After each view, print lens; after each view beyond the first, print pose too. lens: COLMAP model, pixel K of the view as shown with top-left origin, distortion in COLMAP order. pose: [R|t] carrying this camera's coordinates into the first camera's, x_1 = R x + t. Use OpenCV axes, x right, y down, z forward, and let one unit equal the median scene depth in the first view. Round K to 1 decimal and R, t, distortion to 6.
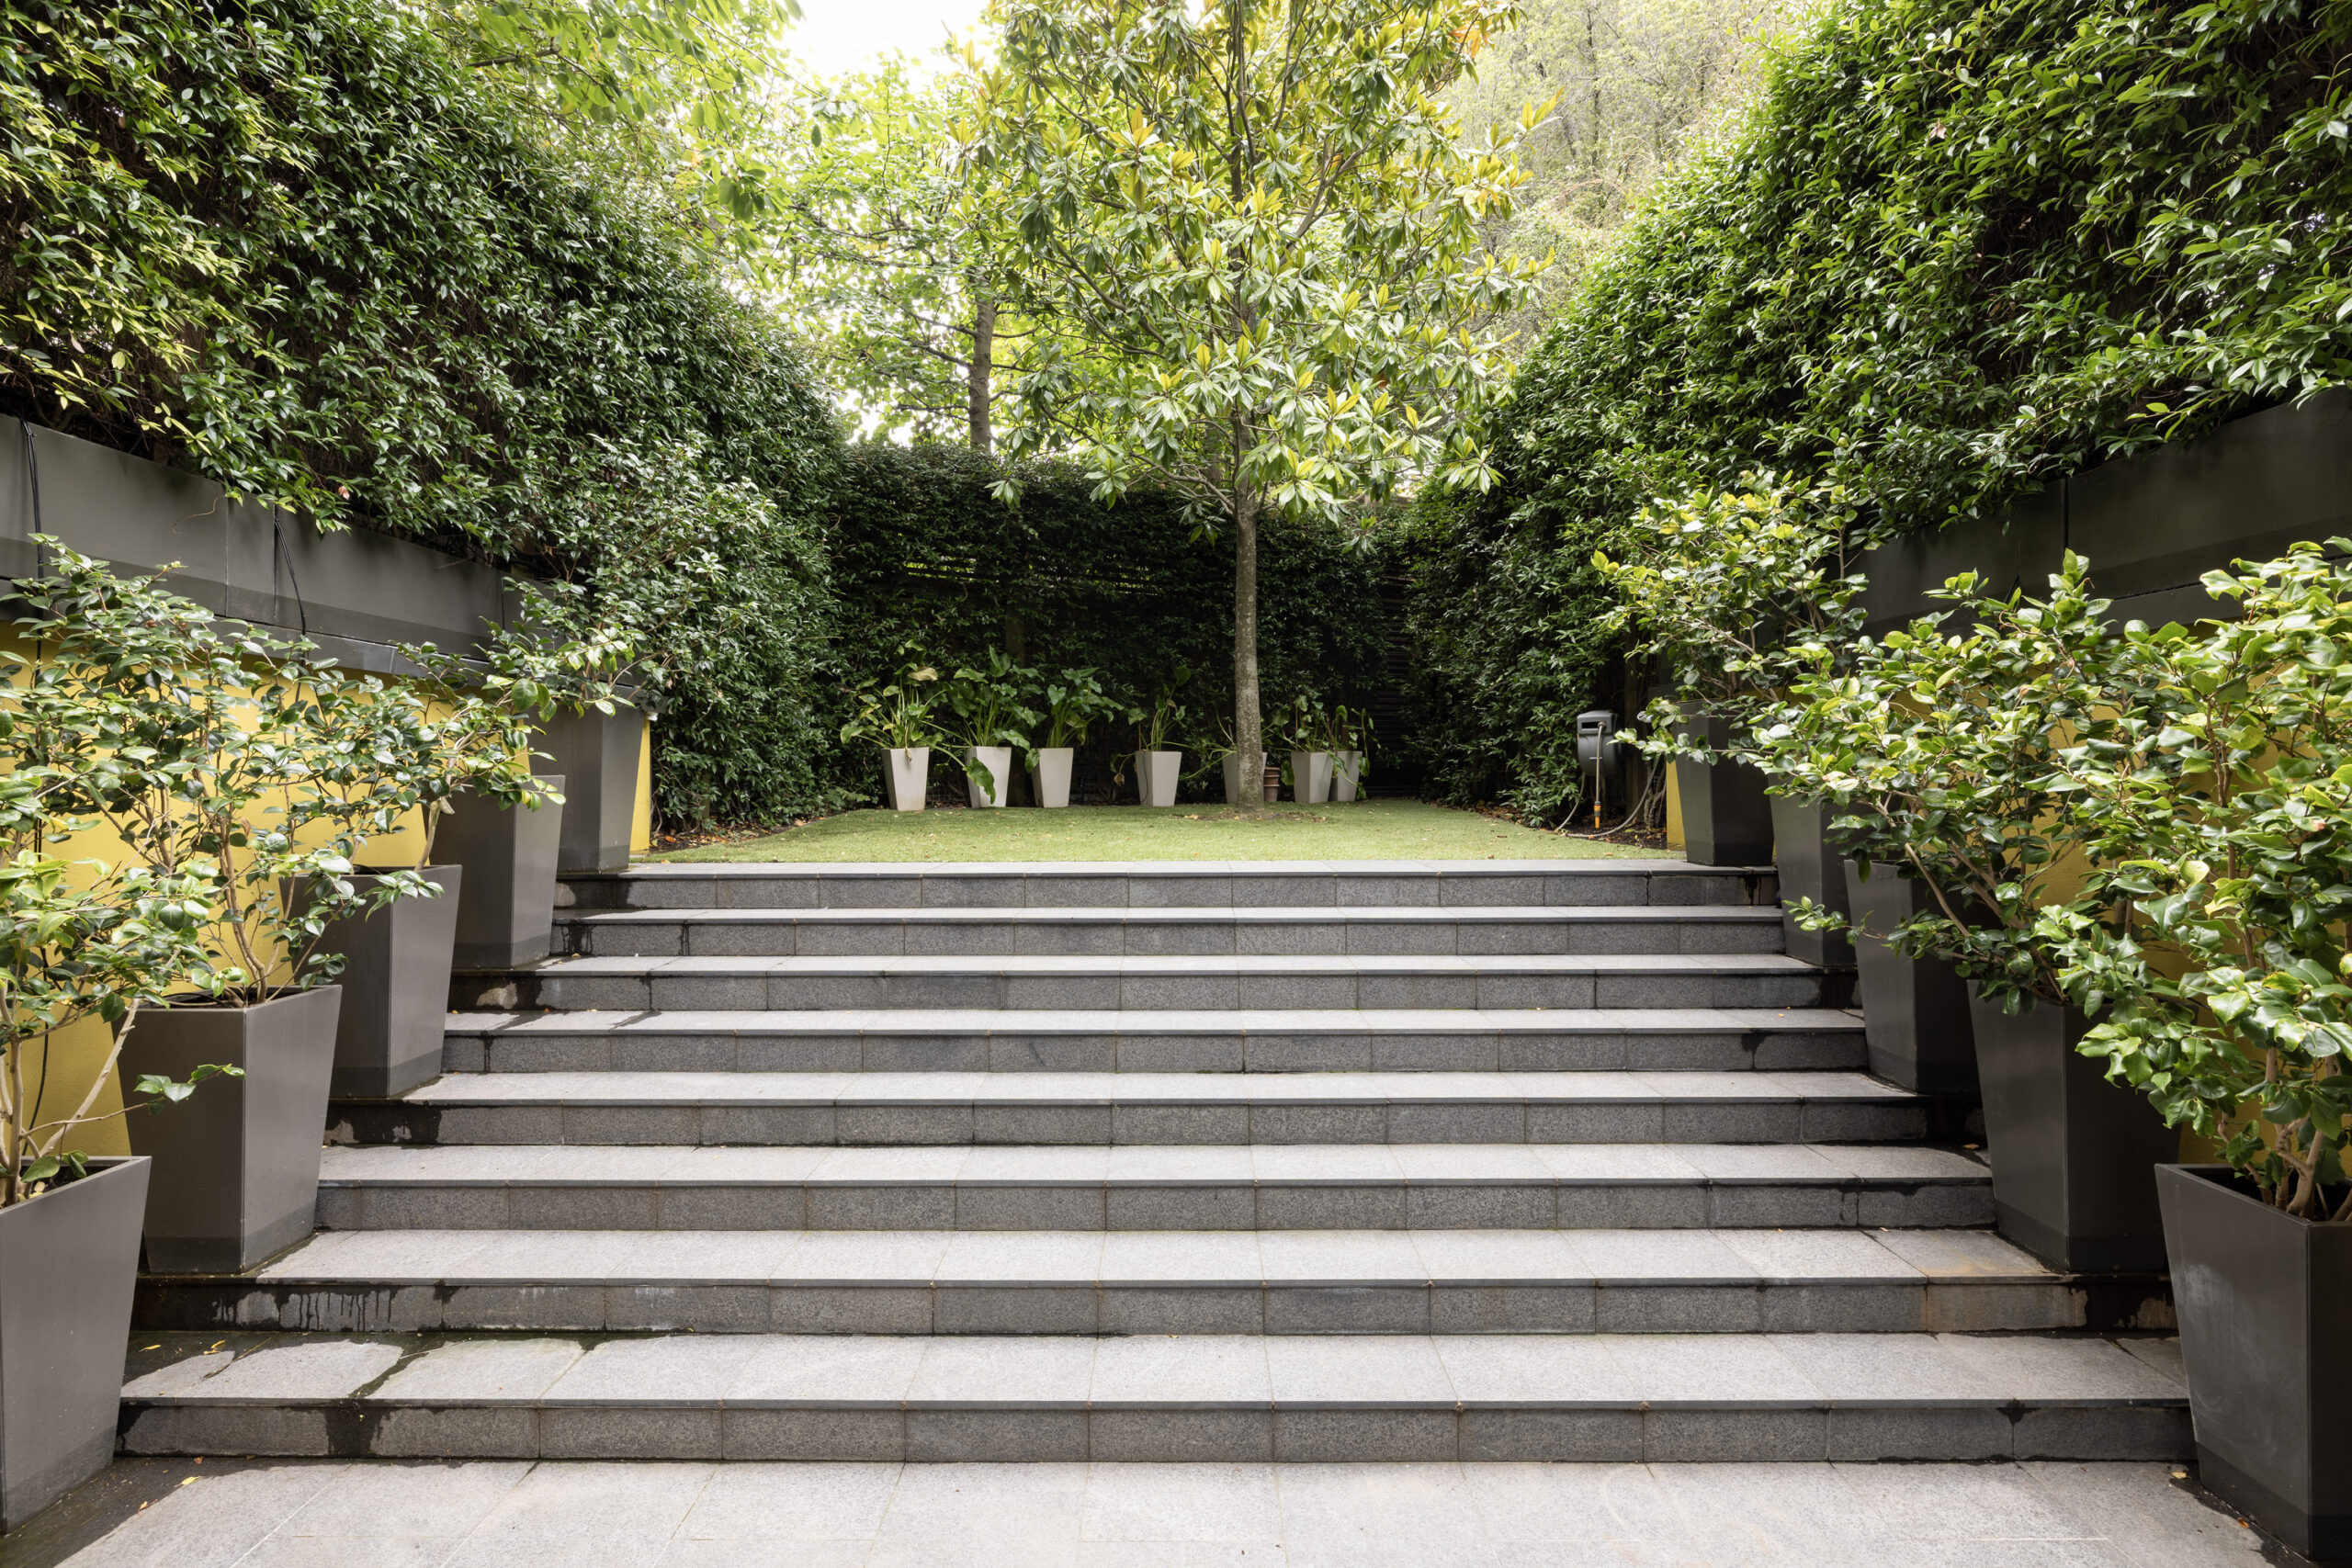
lens RADIAL K [[1189.5, 0, 1164.8], [0, 1189.5, 778.8], [0, 0, 1]] dist [0.002962, 0.000419]
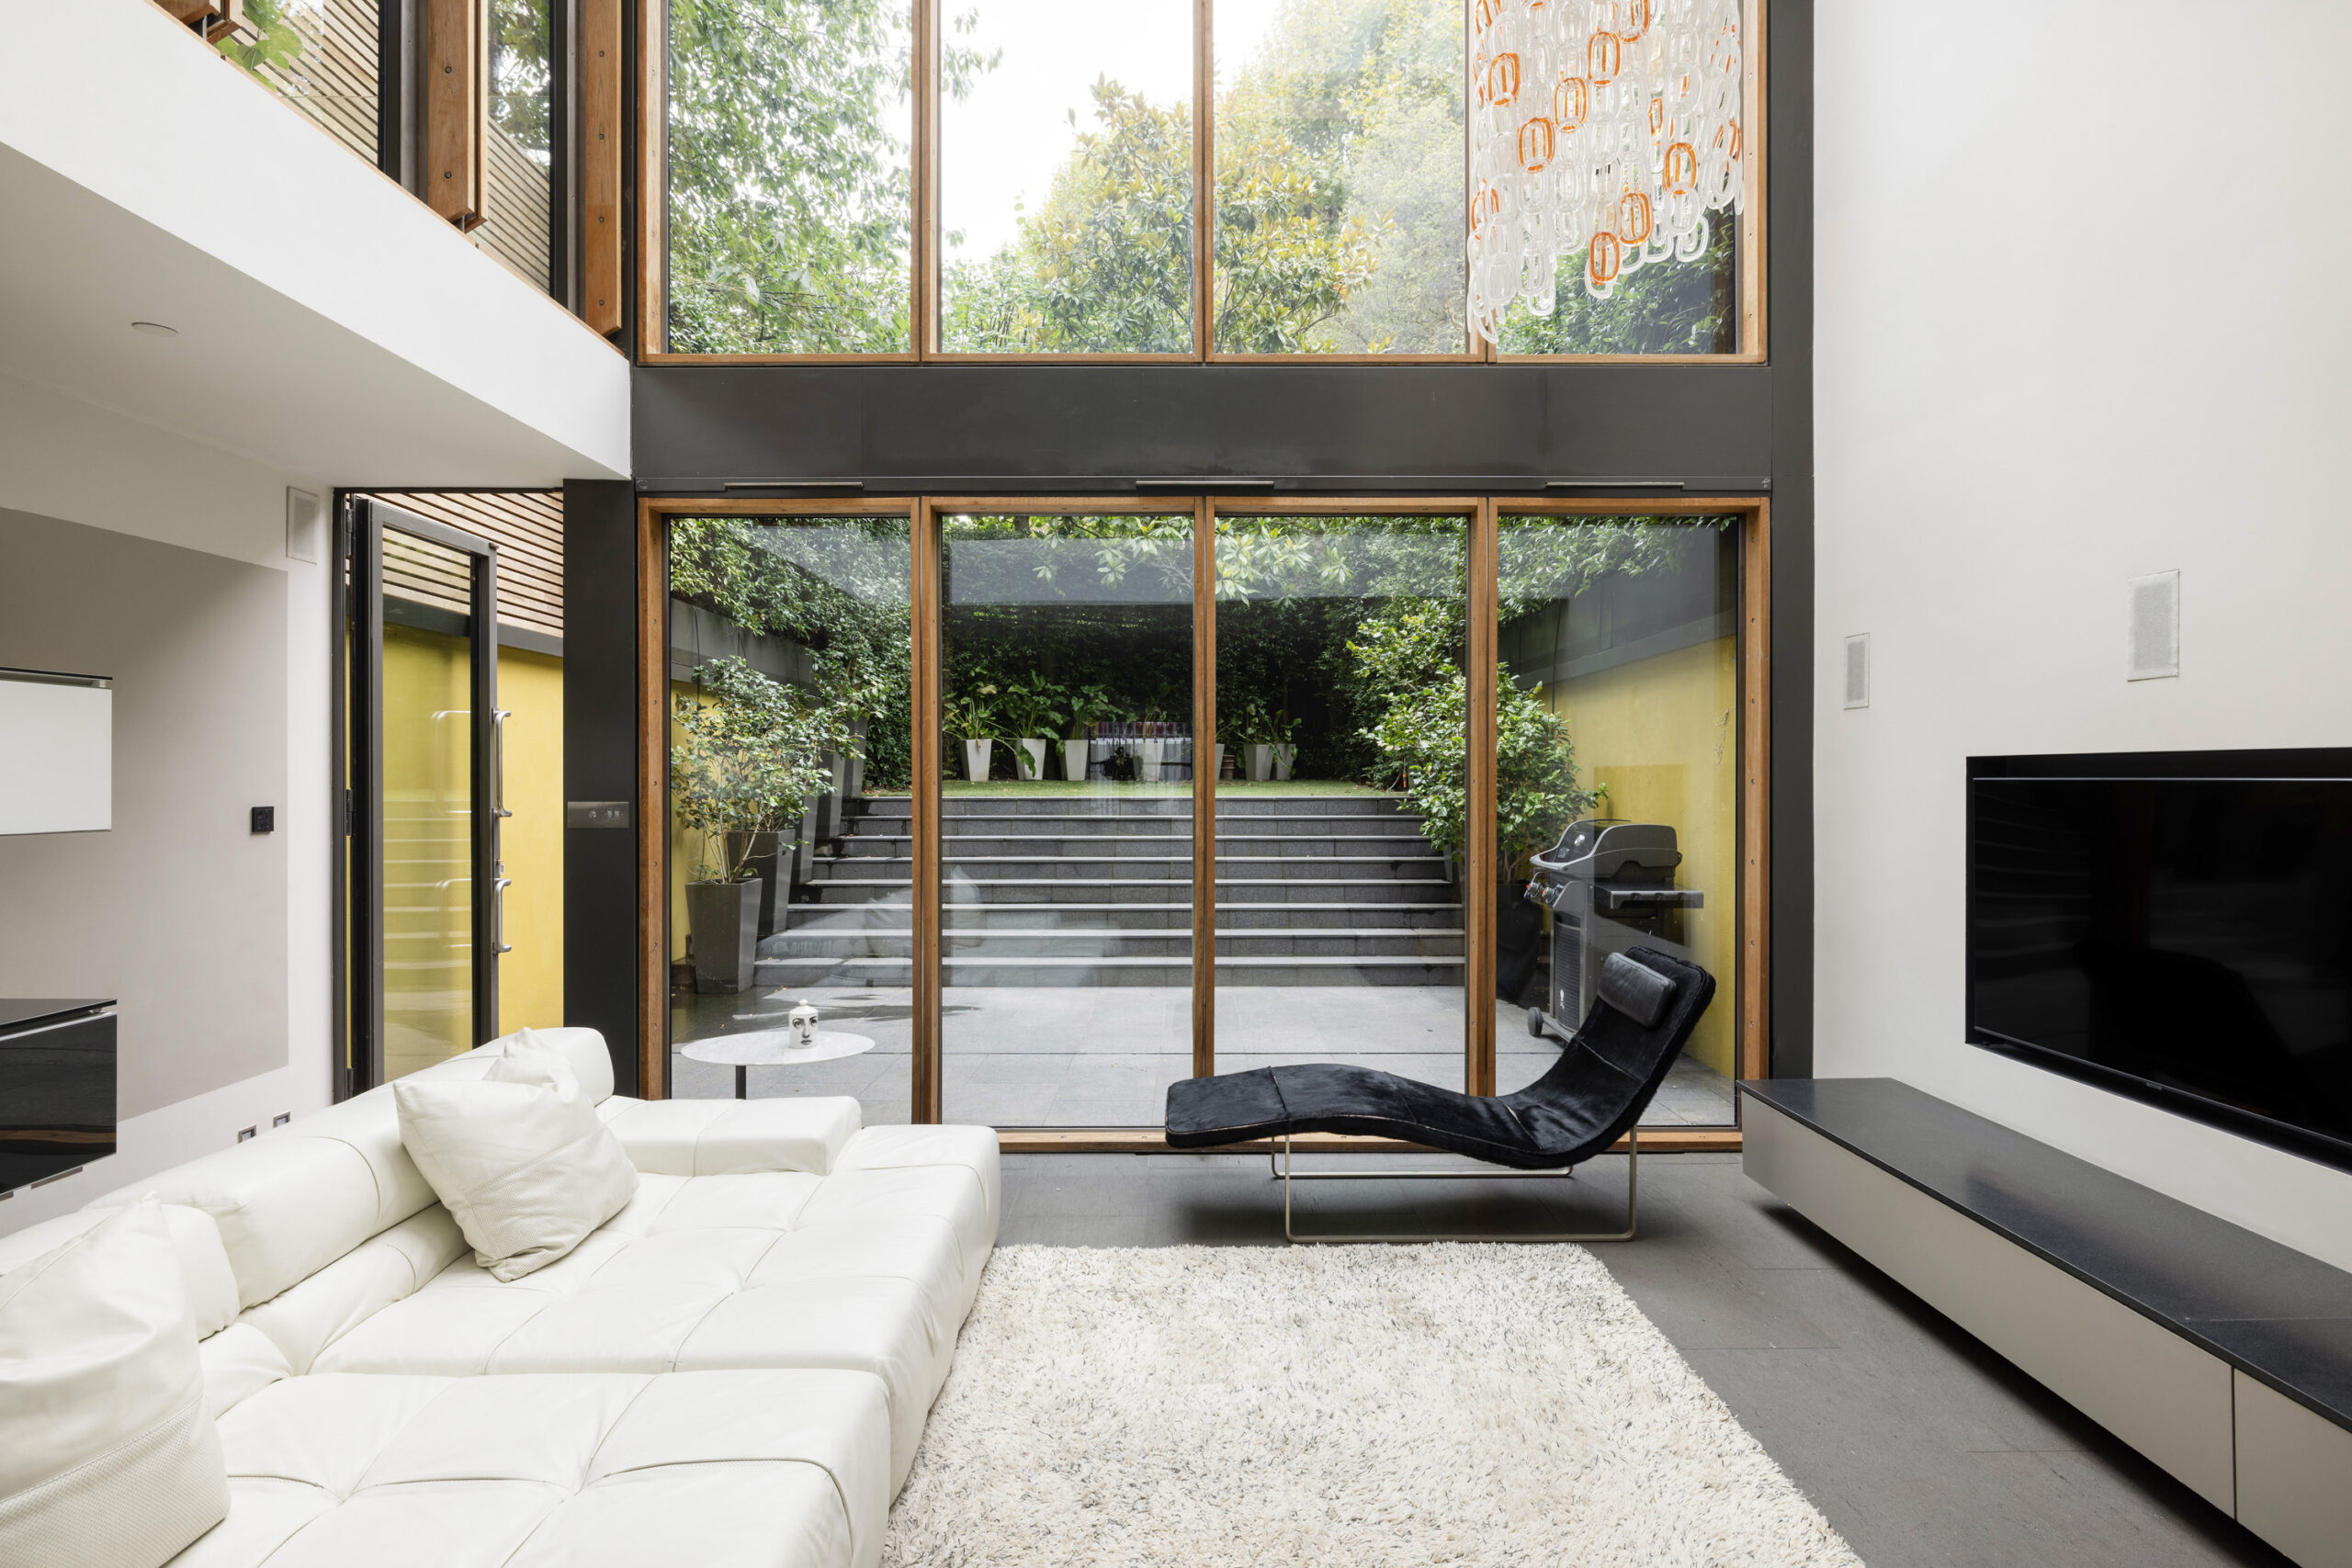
lens RADIAL K [[1189.5, 0, 1177.5], [0, 1189.5, 780.0], [0, 0, 1]] dist [0.002962, 0.000419]
pose [[0.999983, 0.003766, 0.004381, 0.027373], [-0.003770, 0.999992, 0.000905, 0.022337], [-0.004378, -0.000921, 0.999990, -0.479410]]
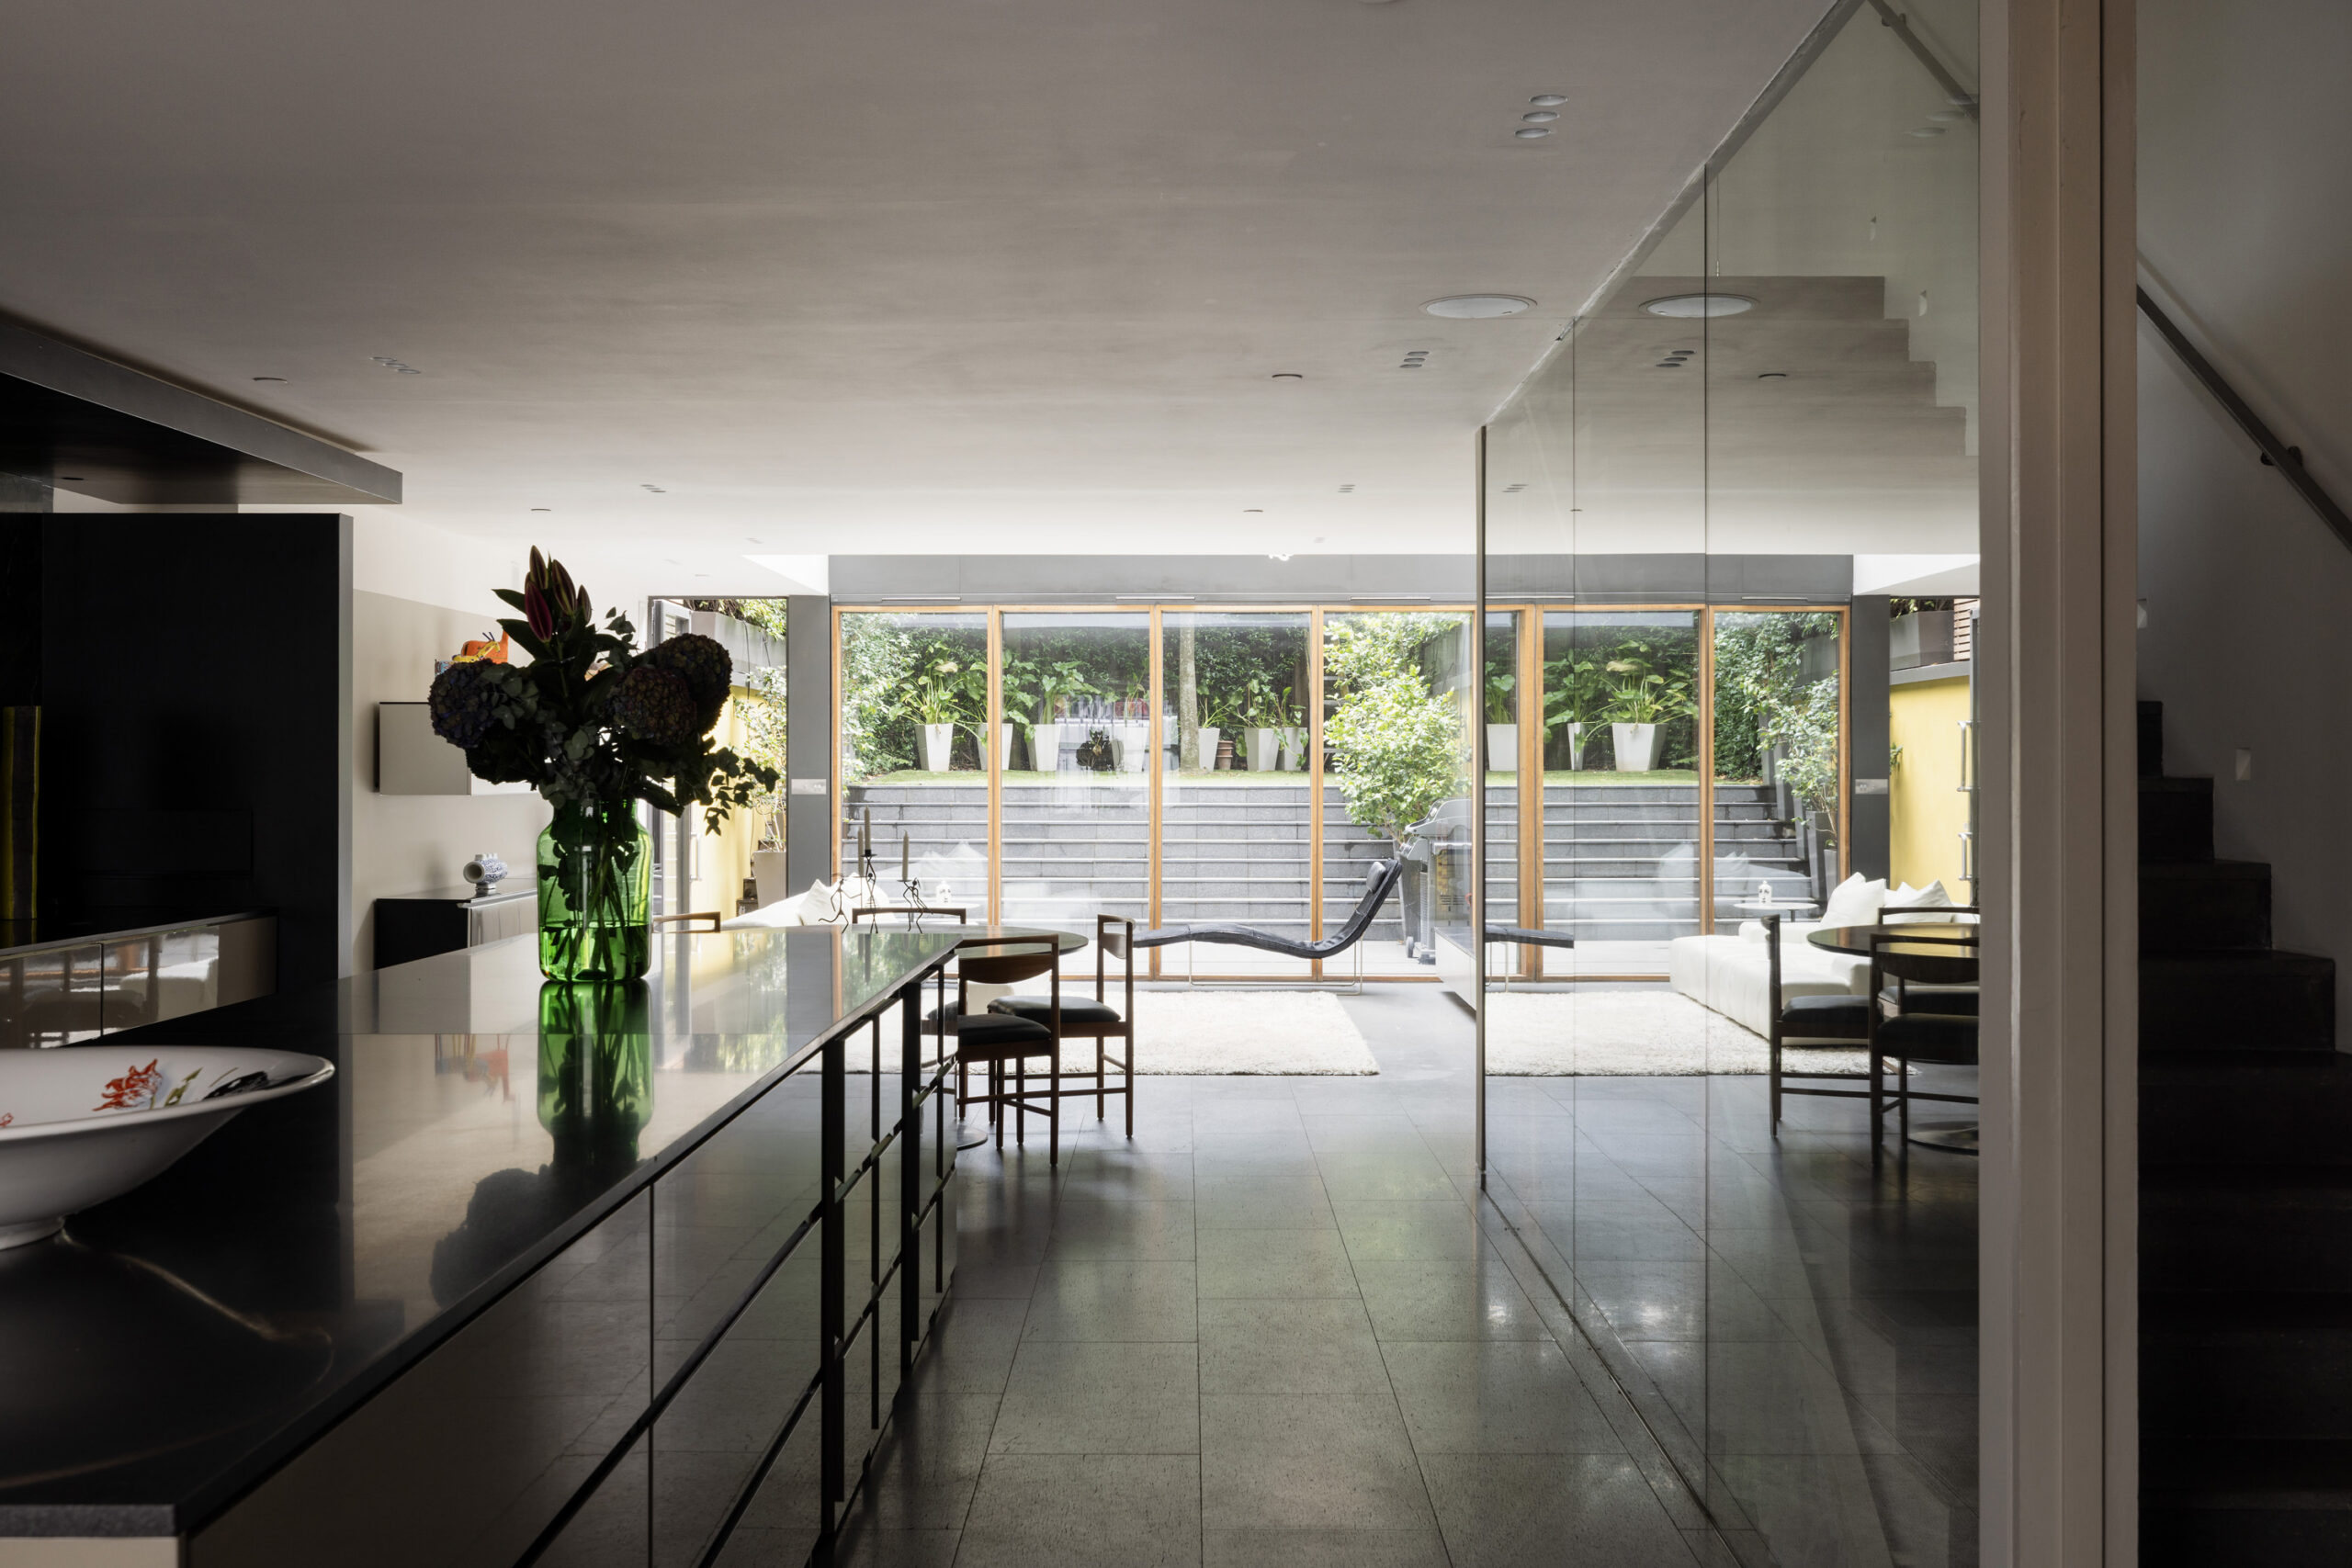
lens RADIAL K [[2342.0, 0, 1178.6], [0, 2342.0, 779.6], [0, 0, 1]] dist [0.000375, 0.000000]
pose [[0.999978, 0.005612, -0.003599, 0.060799], [-0.005600, 0.999979, 0.003293, 0.025469], [0.003617, -0.003273, 0.999988, -1.570233]]
